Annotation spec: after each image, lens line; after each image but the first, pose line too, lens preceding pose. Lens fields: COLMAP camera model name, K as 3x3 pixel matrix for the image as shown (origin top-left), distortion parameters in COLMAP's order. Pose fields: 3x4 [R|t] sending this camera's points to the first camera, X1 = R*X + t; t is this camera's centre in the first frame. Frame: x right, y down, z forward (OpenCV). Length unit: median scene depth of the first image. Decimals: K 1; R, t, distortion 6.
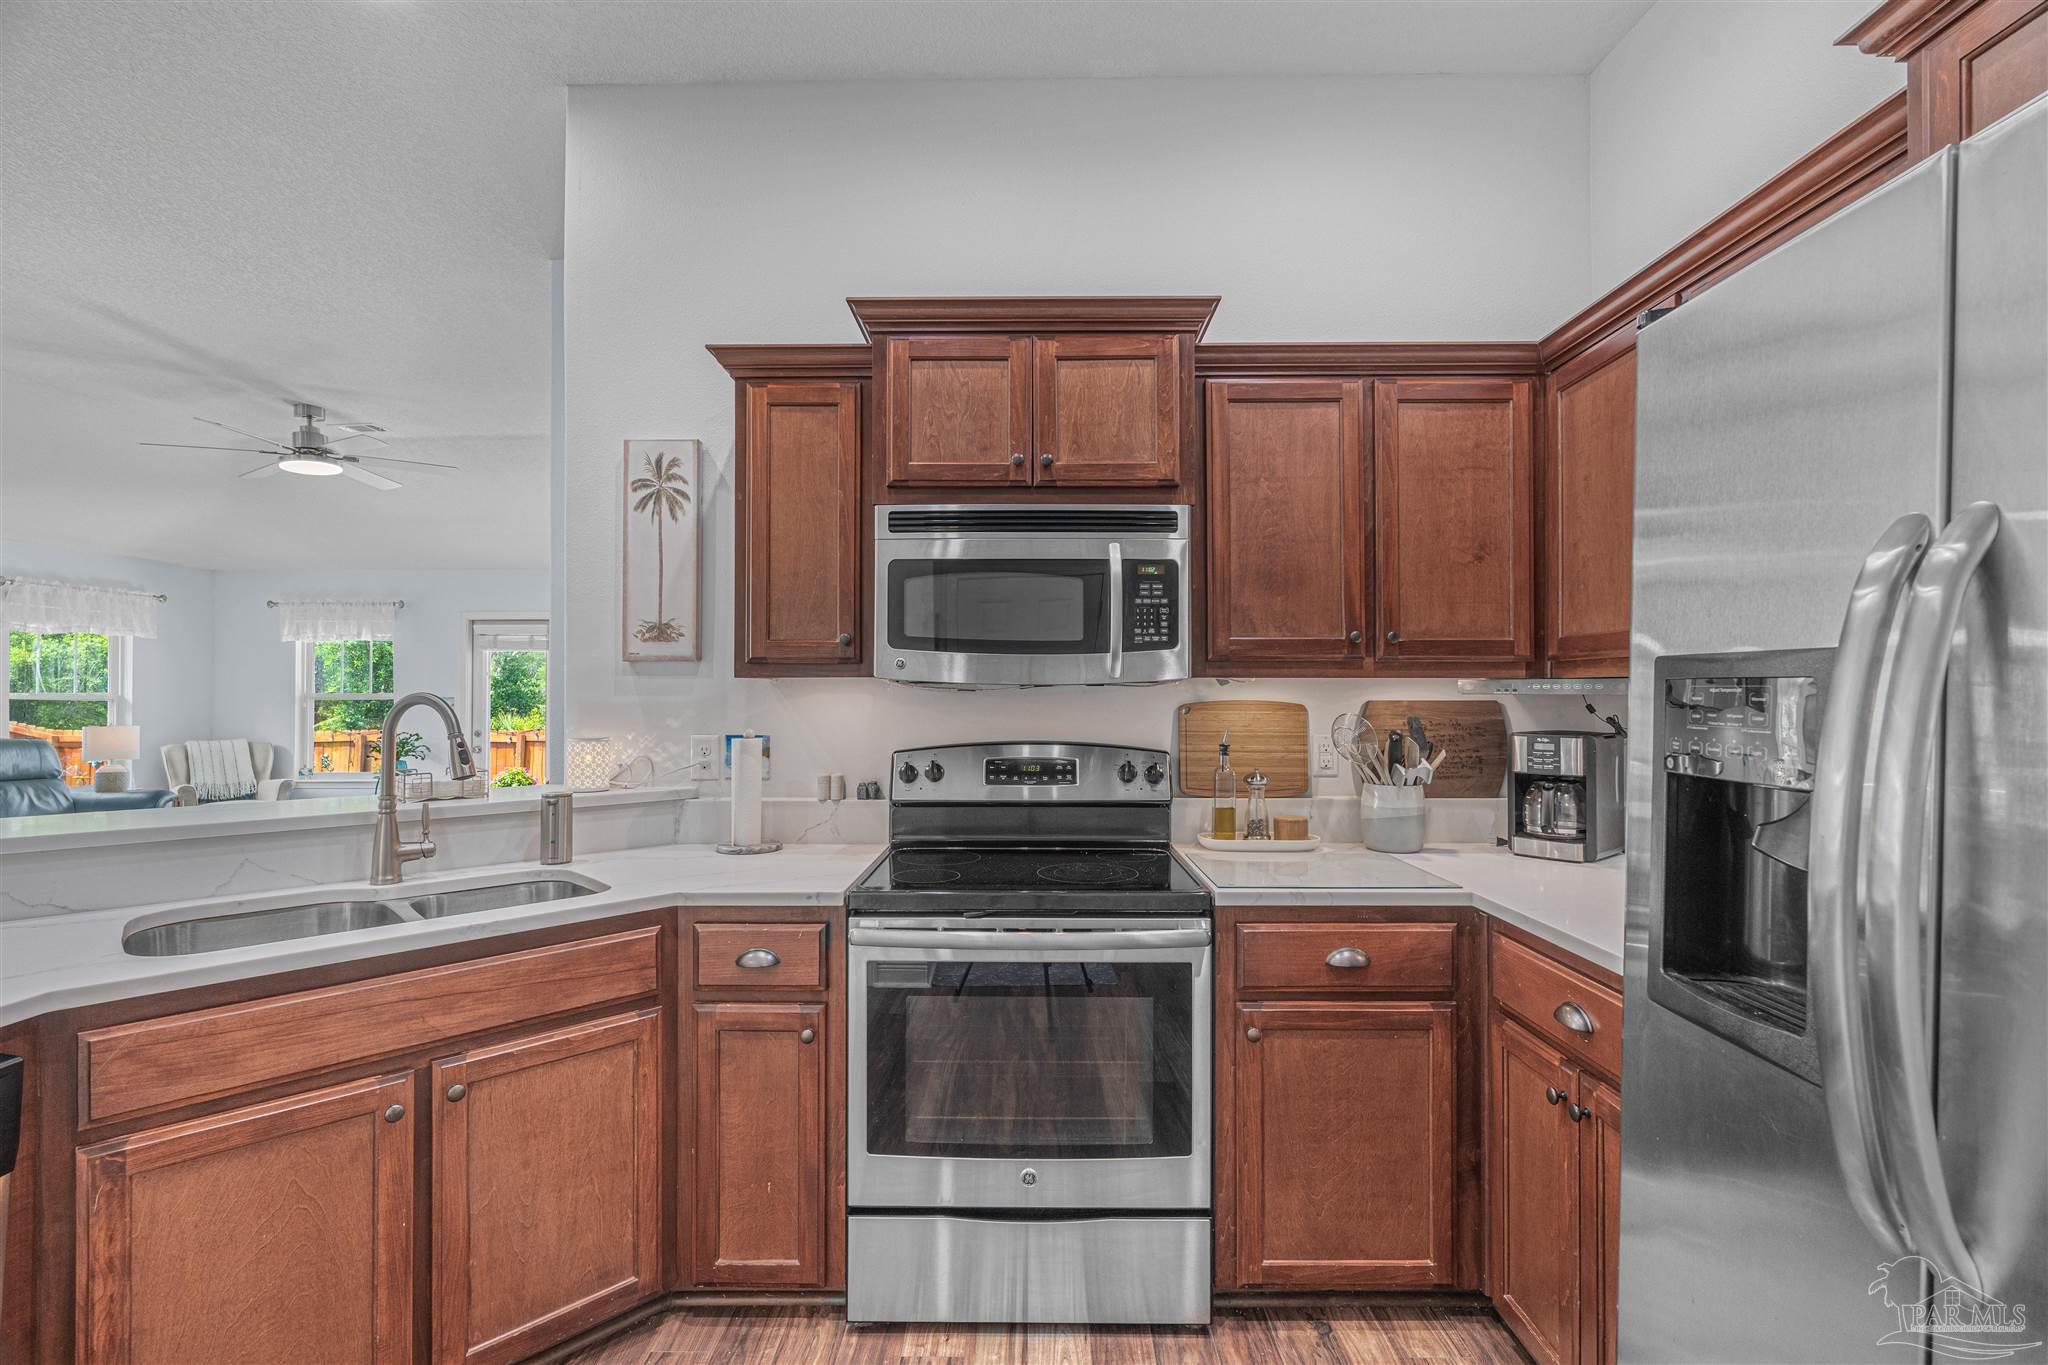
lens RADIAL K [[903.8, 0, 1025.2], [0, 903.8, 680.8], [0, 0, 1]] dist [-0.004317, -0.000539]
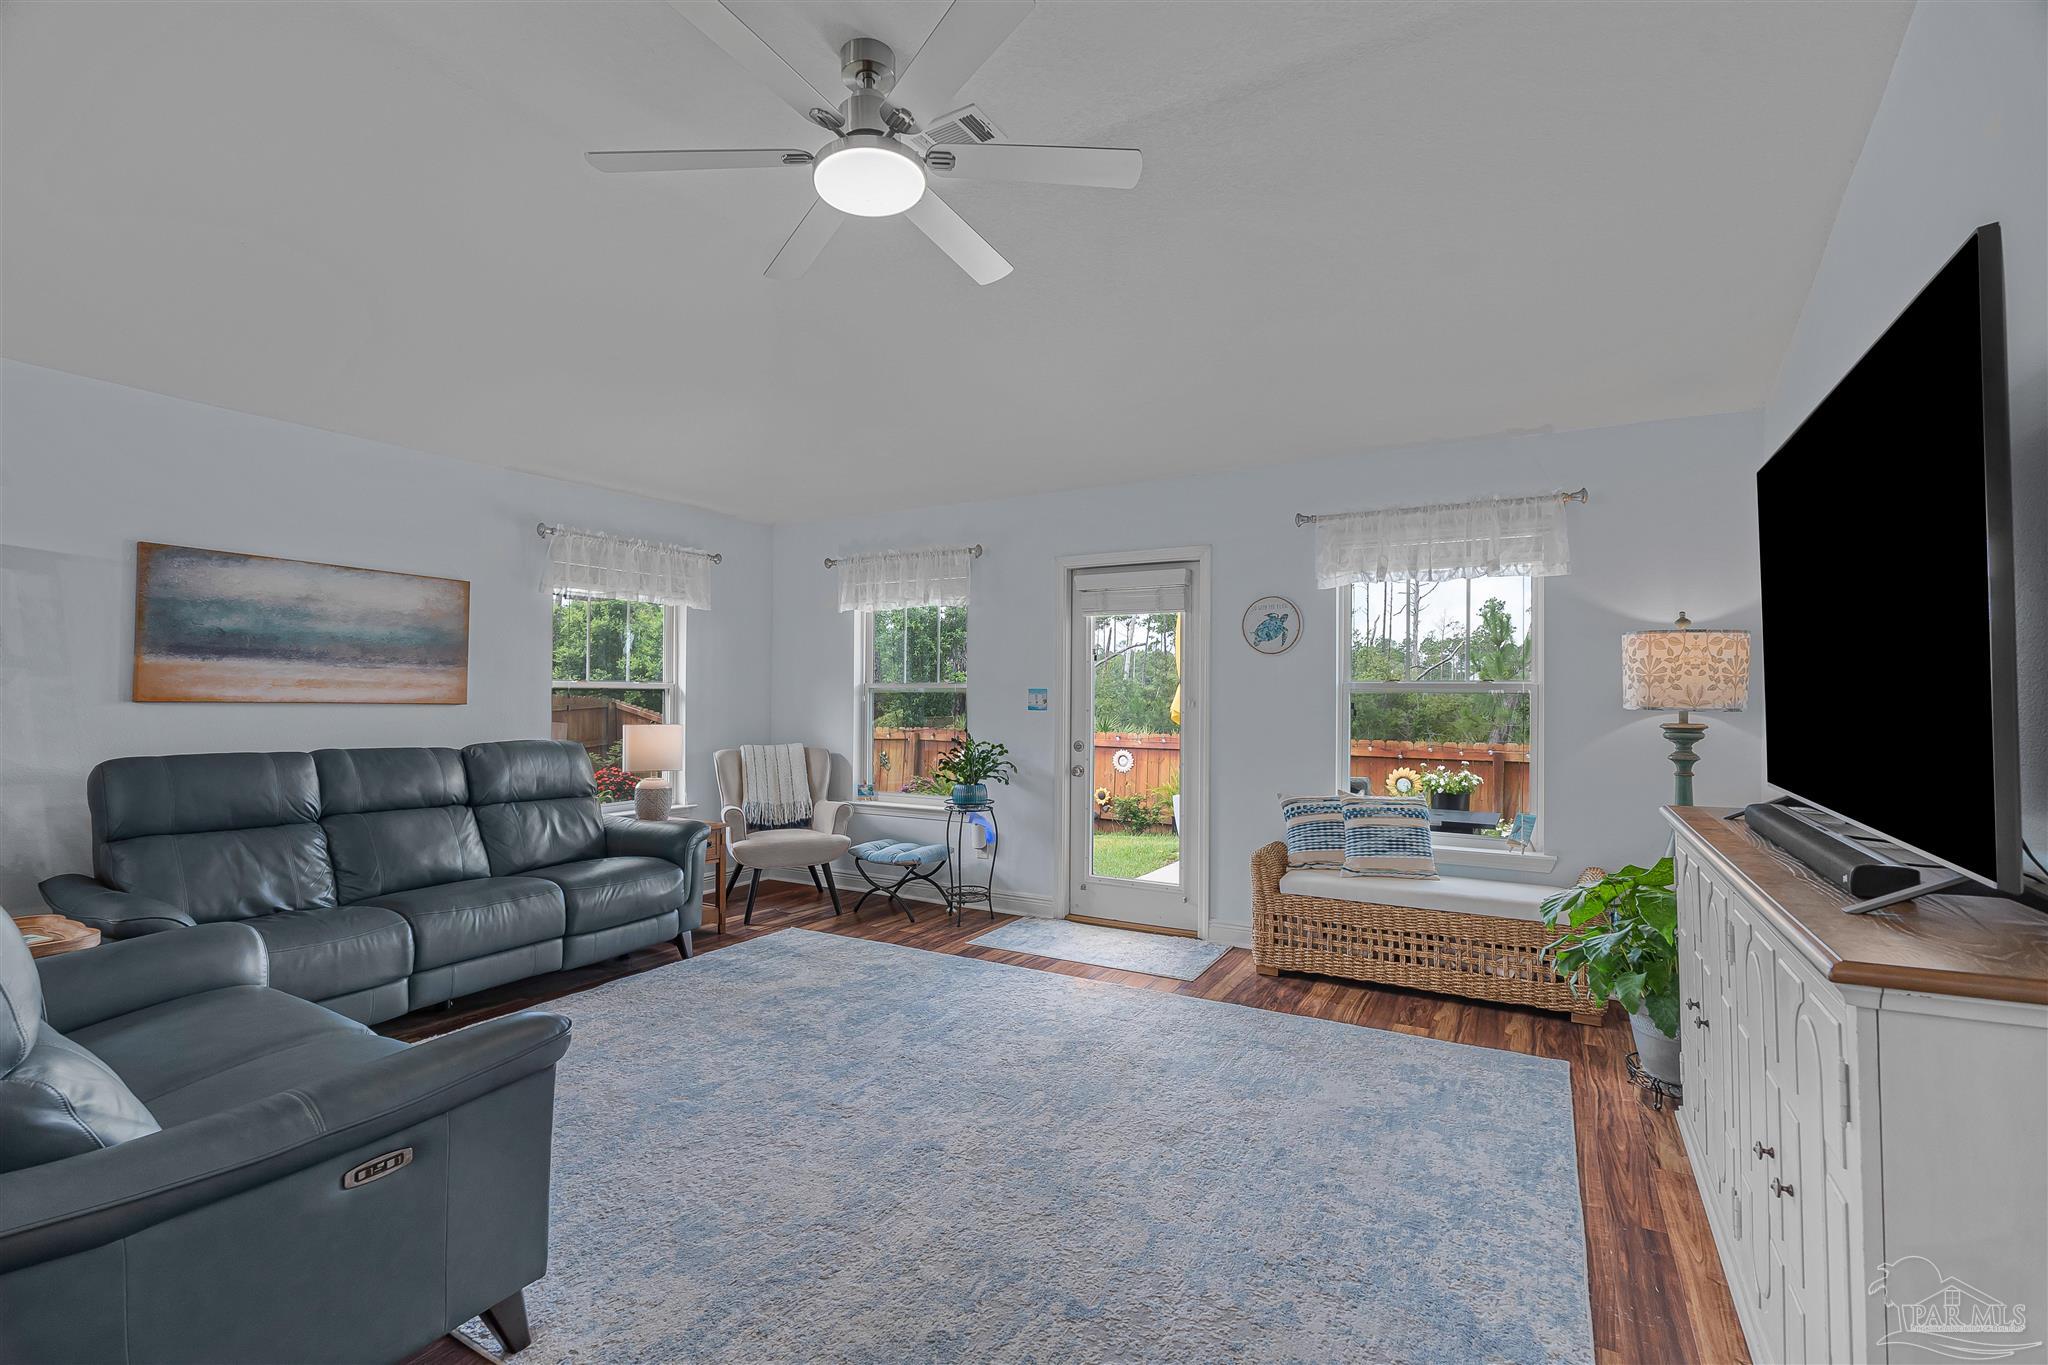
lens RADIAL K [[906.8, 0, 1026.5], [0, 906.8, 686.5], [0, 0, 1]] dist [-0.001958, 0.000269]
pose [[0.877286, 0.003001, -0.479959, -1.201401], [0.000072, 0.999980, 0.006384, 0.043141], [0.479968, -0.005635, 0.877268, 1.515333]]
